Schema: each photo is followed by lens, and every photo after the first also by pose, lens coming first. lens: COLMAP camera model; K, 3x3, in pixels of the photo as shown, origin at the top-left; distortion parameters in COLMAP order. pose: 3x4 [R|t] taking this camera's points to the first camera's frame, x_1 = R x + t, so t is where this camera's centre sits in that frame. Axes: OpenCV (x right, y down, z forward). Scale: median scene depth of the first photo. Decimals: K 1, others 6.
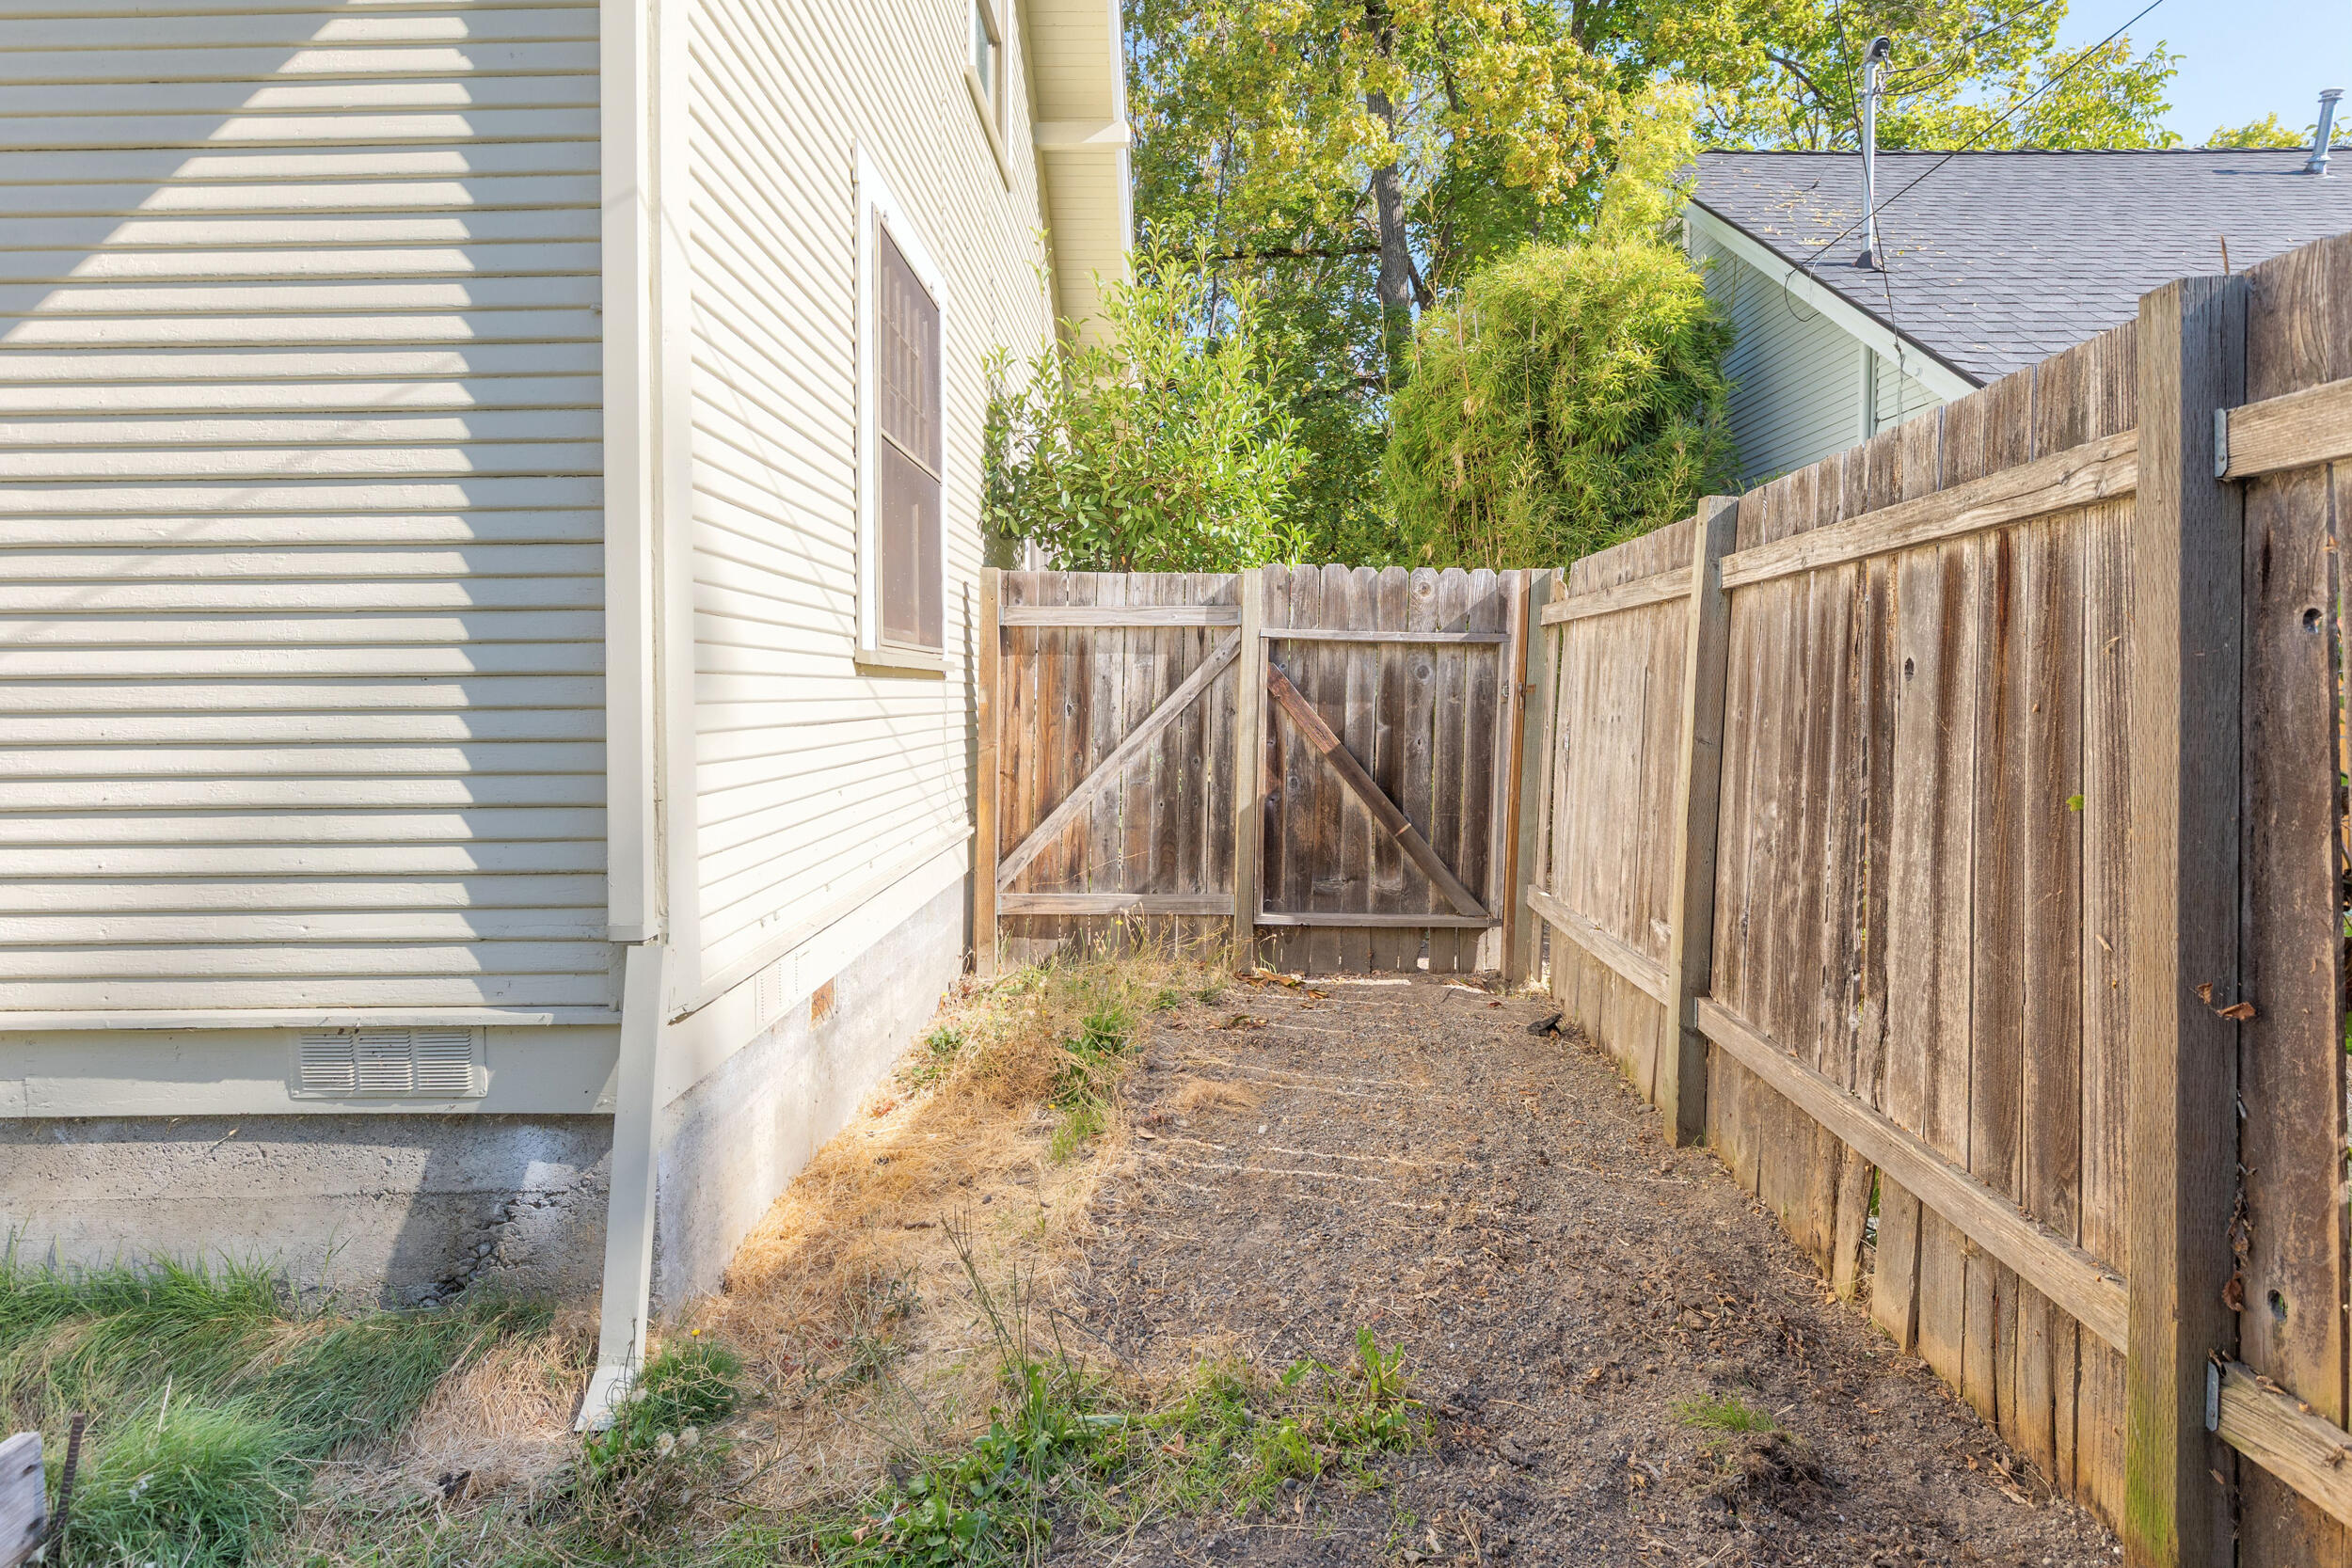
lens RADIAL K [[1300.1, 0, 1177.7], [0, 1300.1, 701.4], [0, 0, 1]] dist [-0.002416, 0.000022]
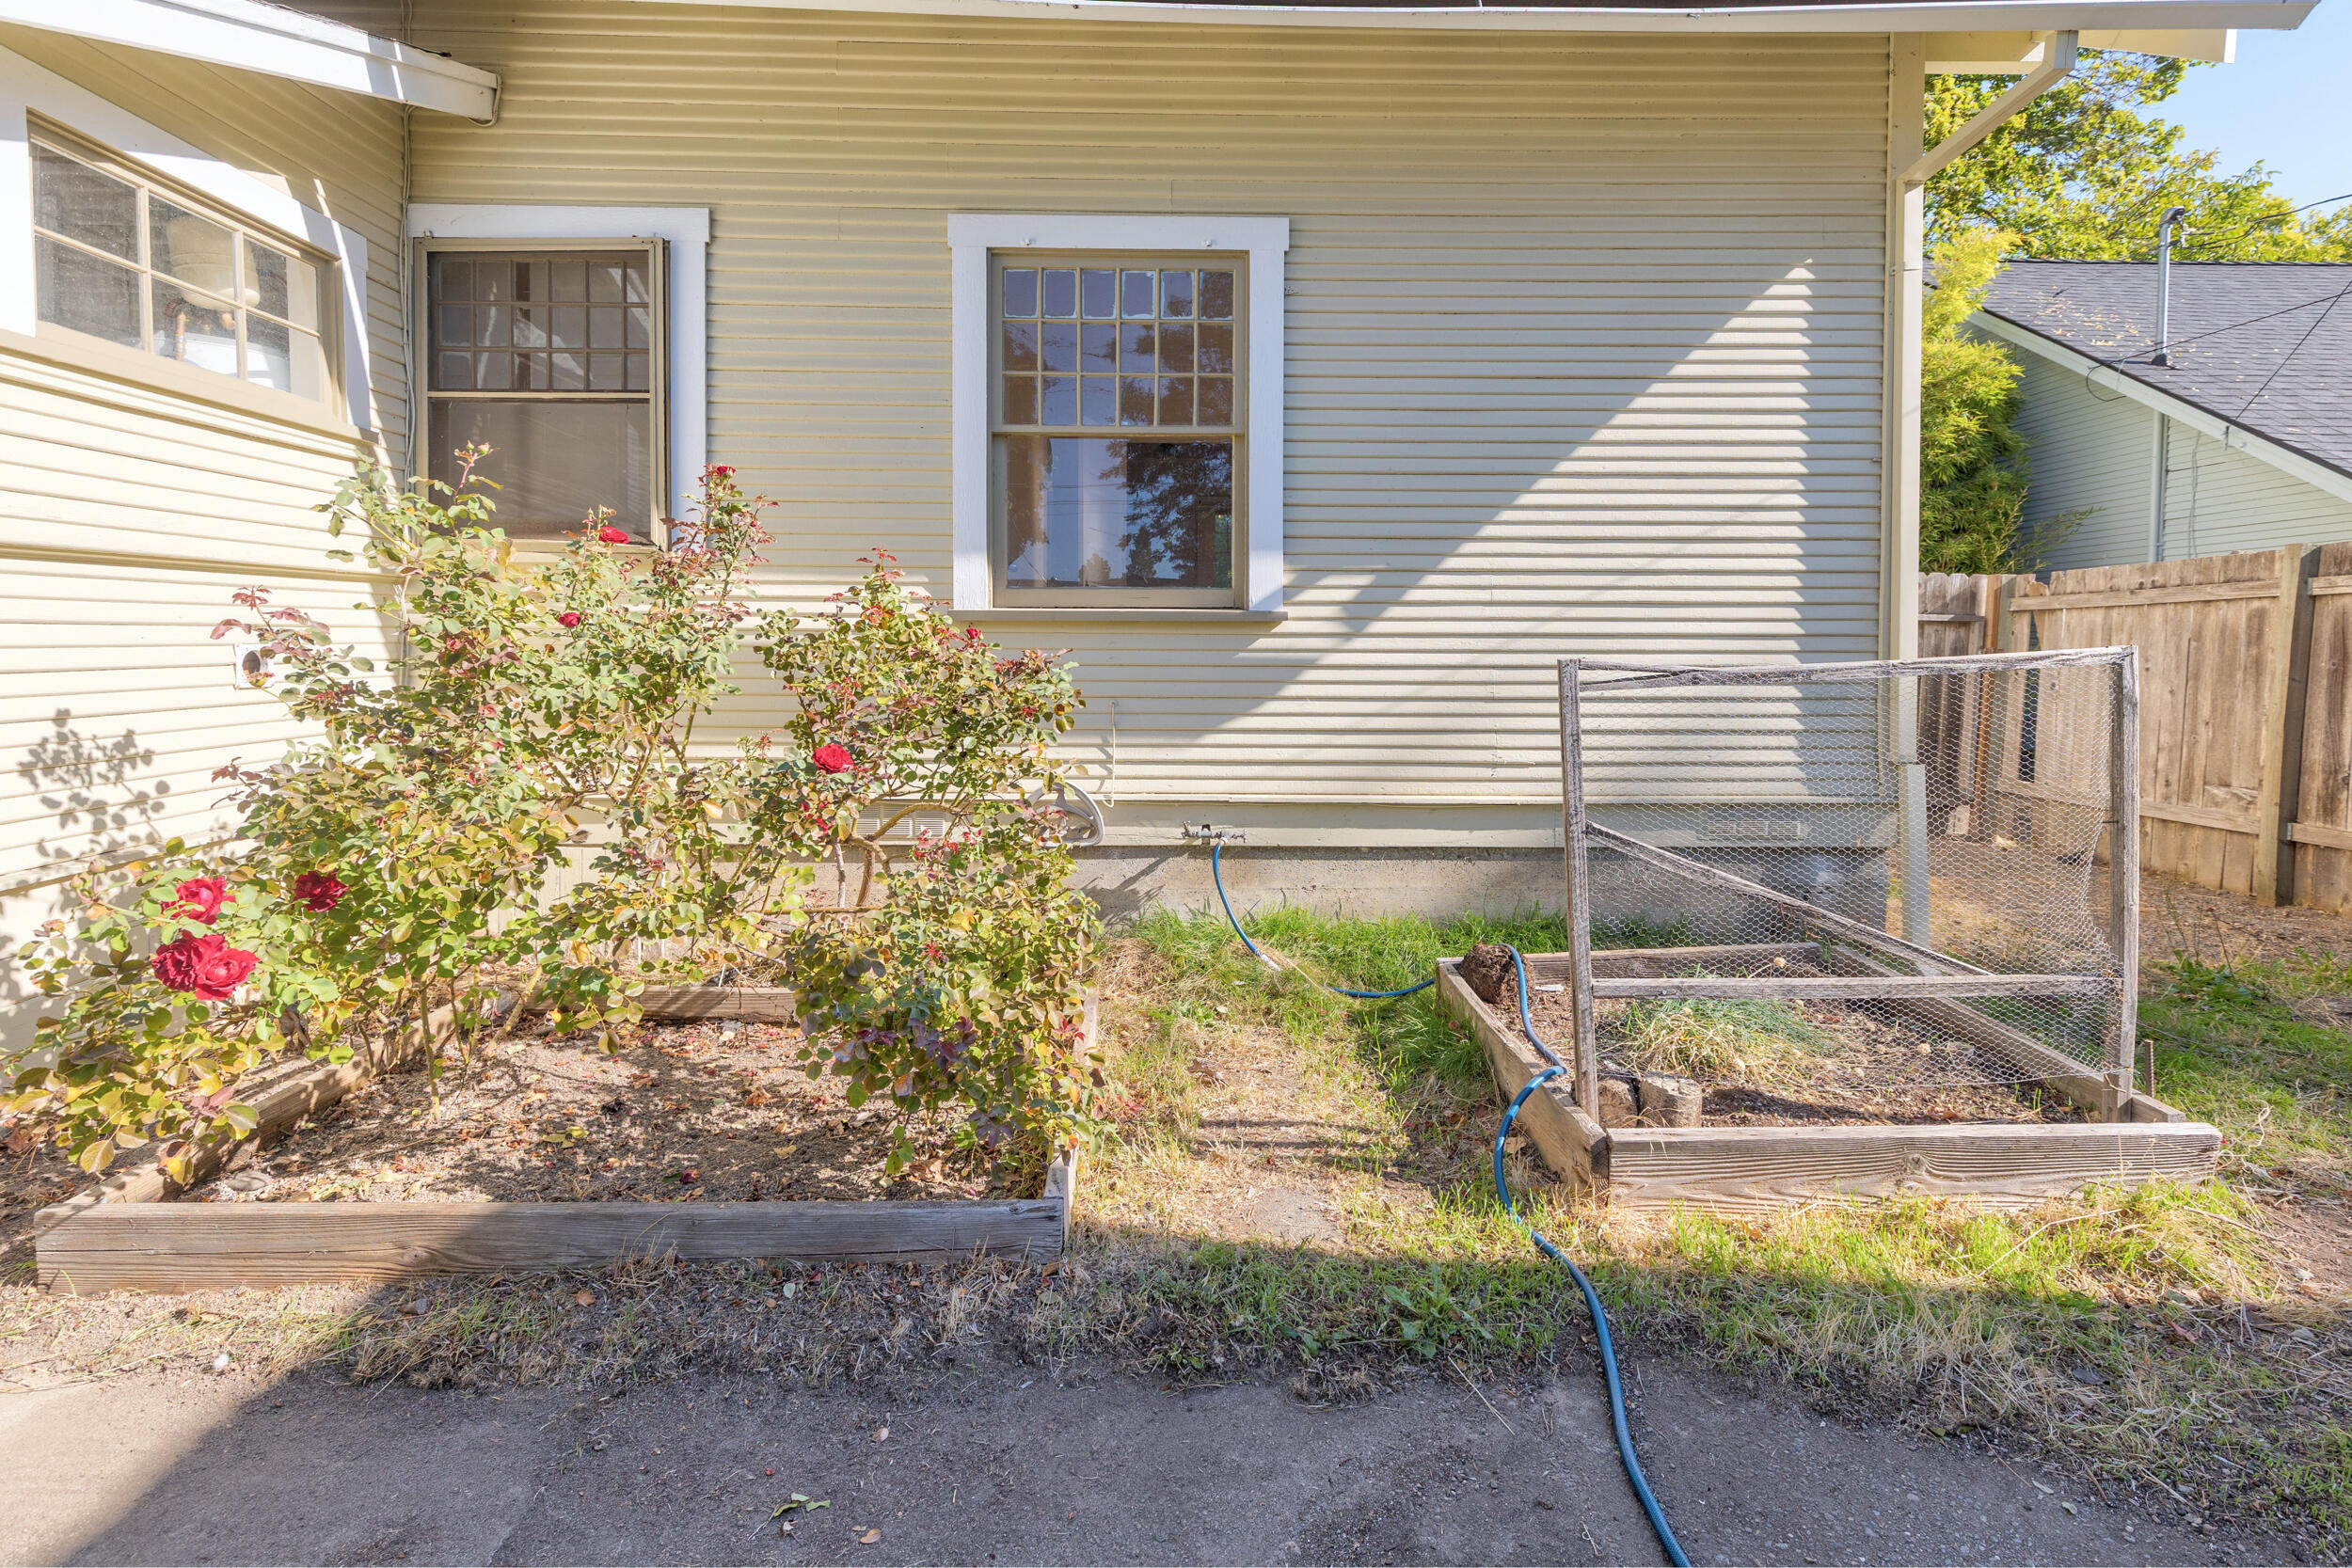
lens RADIAL K [[1103.3, 0, 1181.7], [0, 1103.3, 665.3], [0, 0, 1]] dist [0.004604, -0.000143]
pose [[0.999170, 0.012959, -0.038608, -0.808291], [-0.012905, 0.999915, 0.001643, 0.020749], [0.038626, -0.001143, 0.999253, -0.442474]]
